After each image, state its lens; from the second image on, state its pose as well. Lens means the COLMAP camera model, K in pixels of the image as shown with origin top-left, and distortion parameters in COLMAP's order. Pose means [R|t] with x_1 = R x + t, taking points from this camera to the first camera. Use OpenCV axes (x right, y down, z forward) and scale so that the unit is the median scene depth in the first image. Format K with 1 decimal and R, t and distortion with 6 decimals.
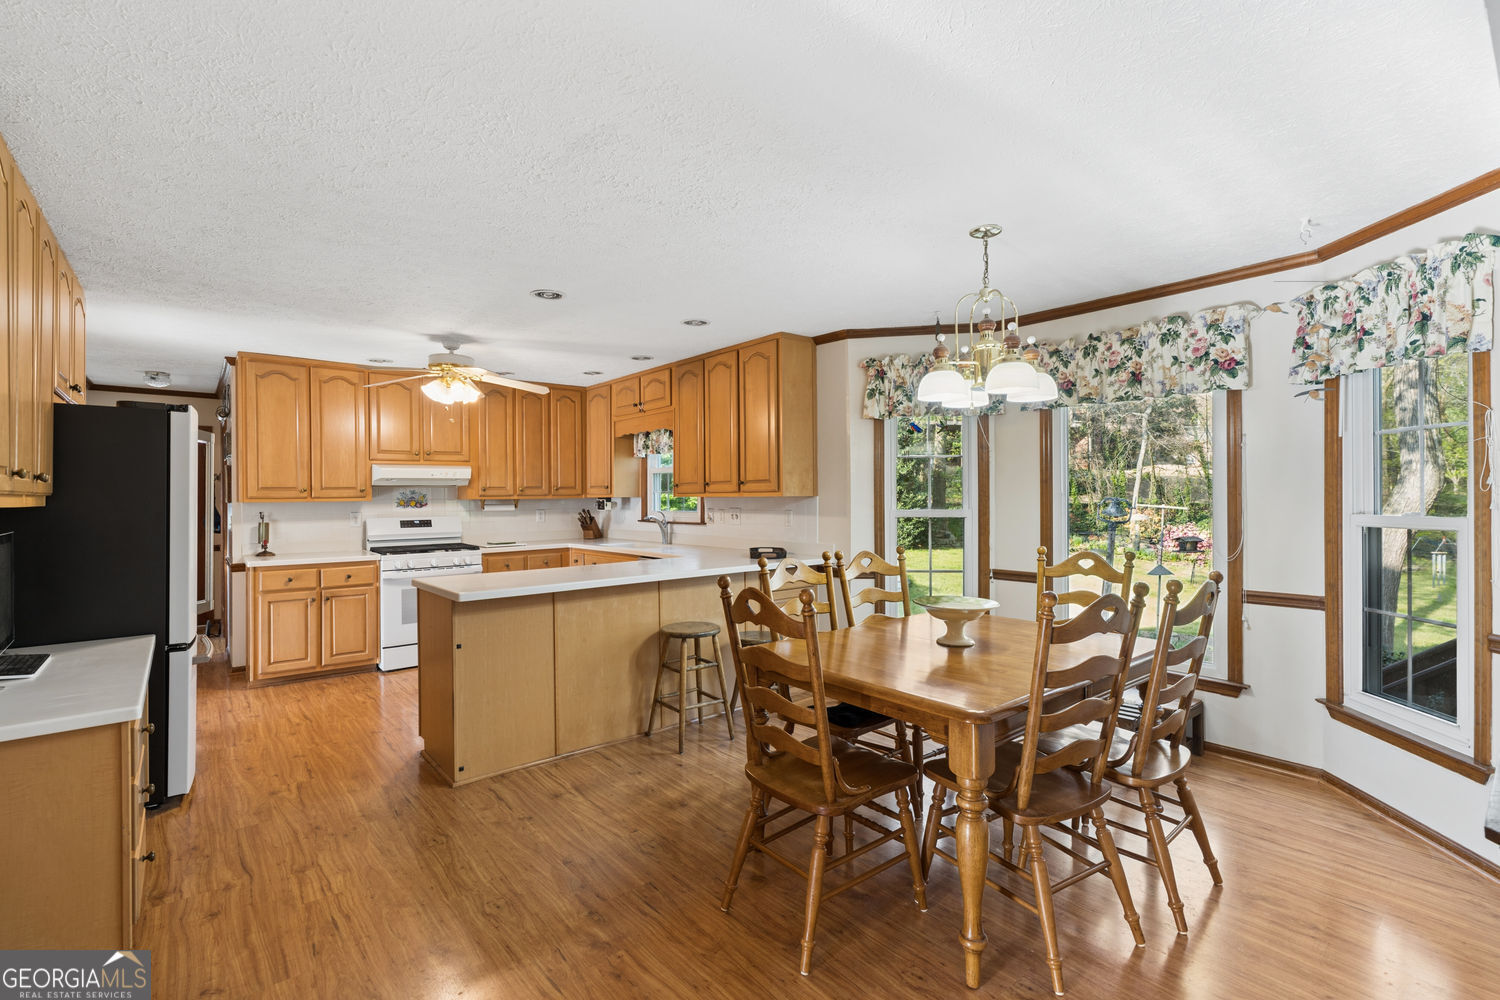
lens RADIAL K [[685.8, 0, 746.9], [0, 685.8, 497.0], [0, 0, 1]] dist [0.000217, 0.000475]
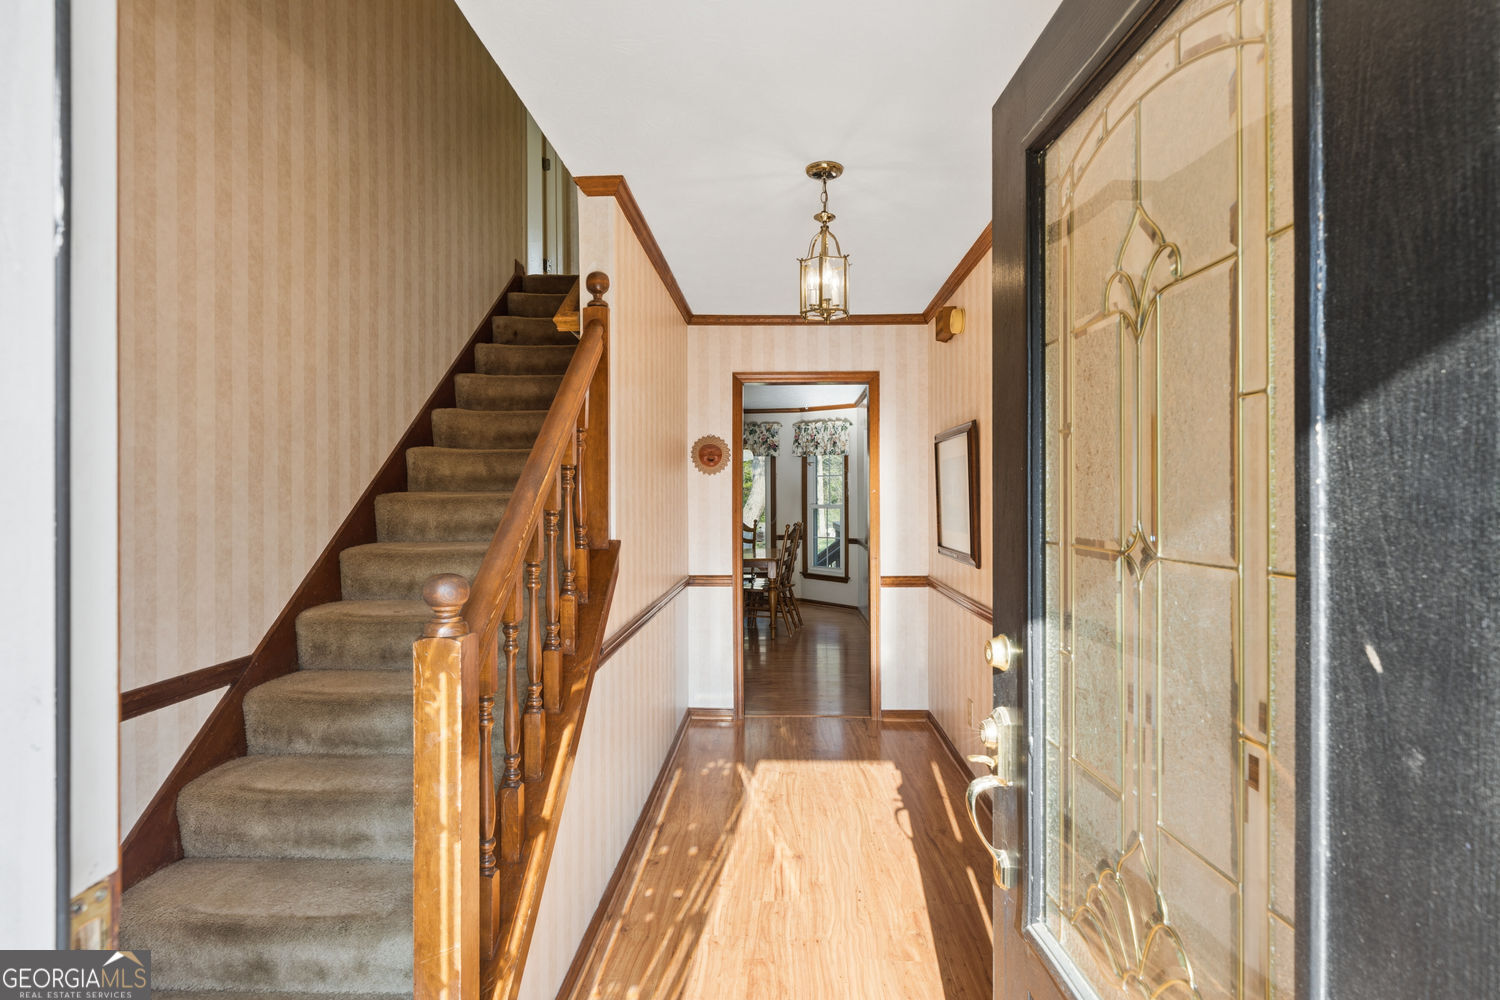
lens RADIAL K [[777.8, 0, 750.0], [0, 777.8, 500.0], [0, 0, 1]] dist [0.000008, -0.000005]
pose [[0.664304, 0.005538, 0.747442, -0.953620], [-0.001073, 0.999979, -0.006455, 0.015706], [-0.747462, 0.003486, 0.664296, -0.537790]]
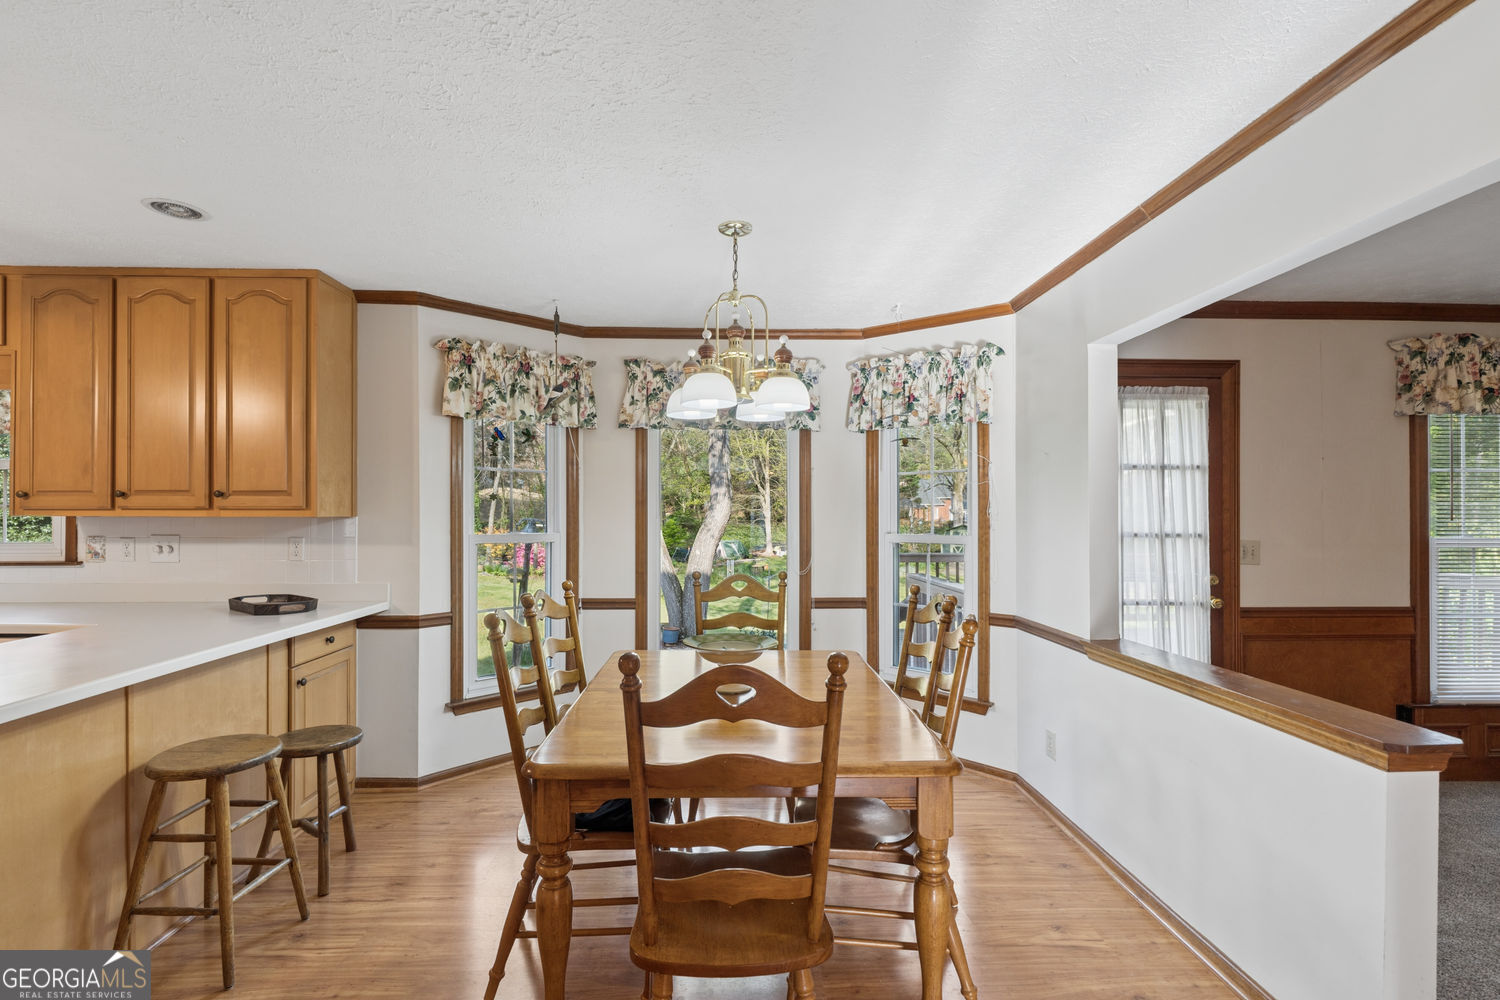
lens RADIAL K [[682.3, 0, 743.9], [0, 682.3, 511.7], [0, 0, 1]] dist [-0.004321, 0.000405]
pose [[0.609978, 0.011918, 0.792329, -0.188108], [-0.005495, 0.999926, -0.010810, -0.000894], [-0.792400, 0.002241, 0.609998, 0.232652]]
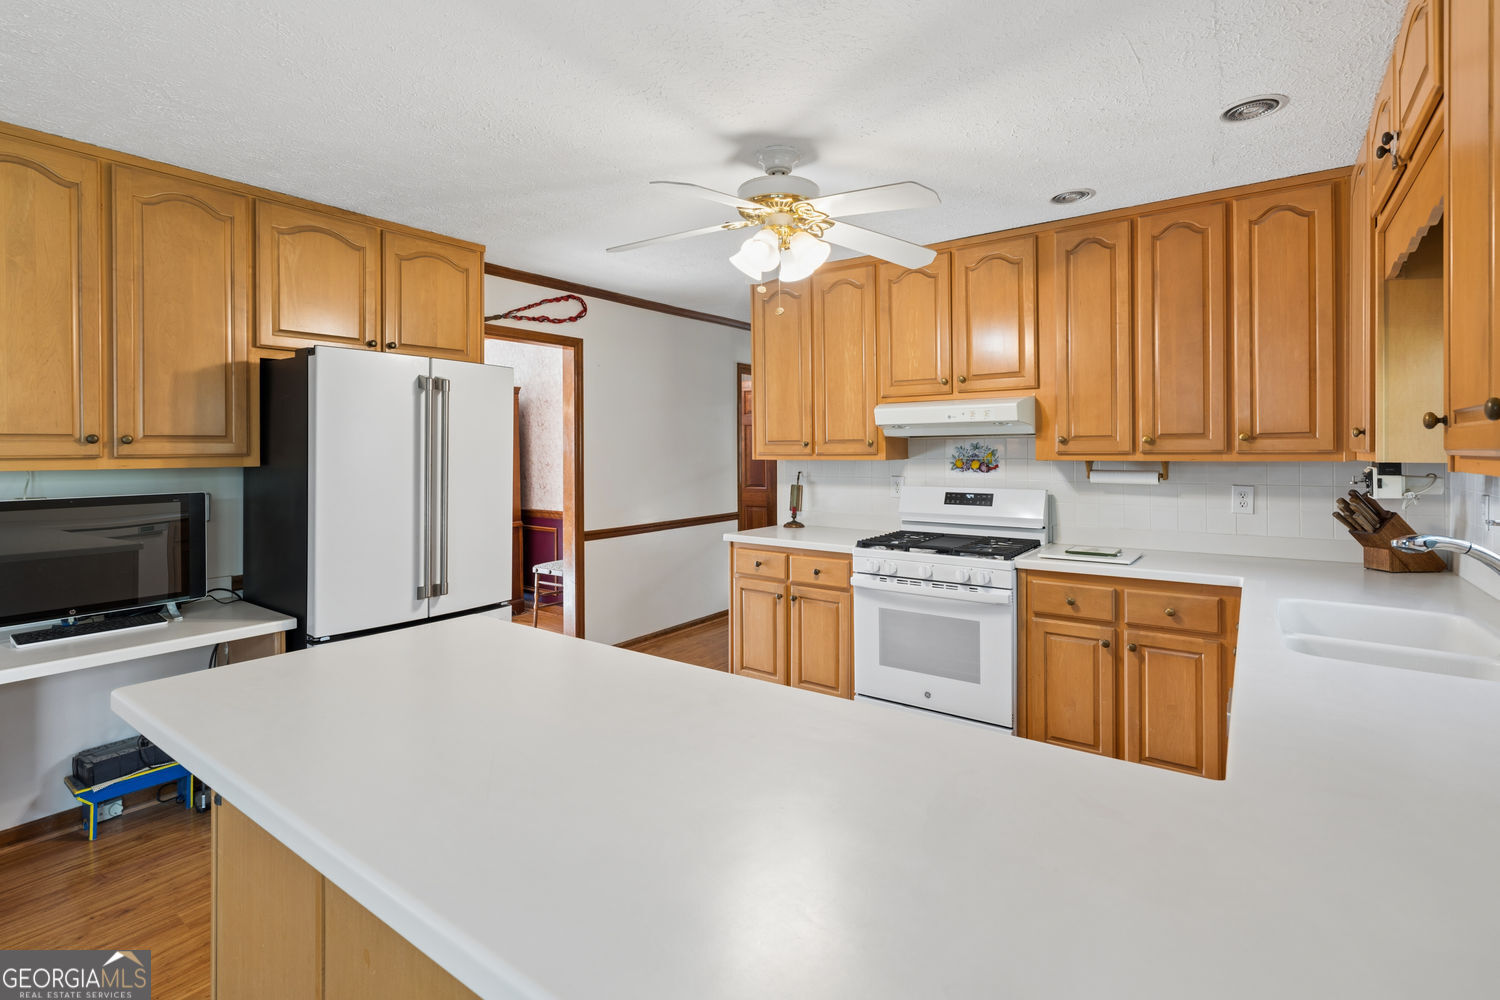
lens RADIAL K [[701.9, 0, 750.5], [0, 701.9, 453.1], [0, 0, 1]] dist [-0.000304, -0.000001]
pose [[0.251566, 0.012073, -0.967765, 0.071183], [-0.000501, 0.999924, 0.012344, -0.009737], [0.967840, -0.002621, 0.251552, 0.751374]]
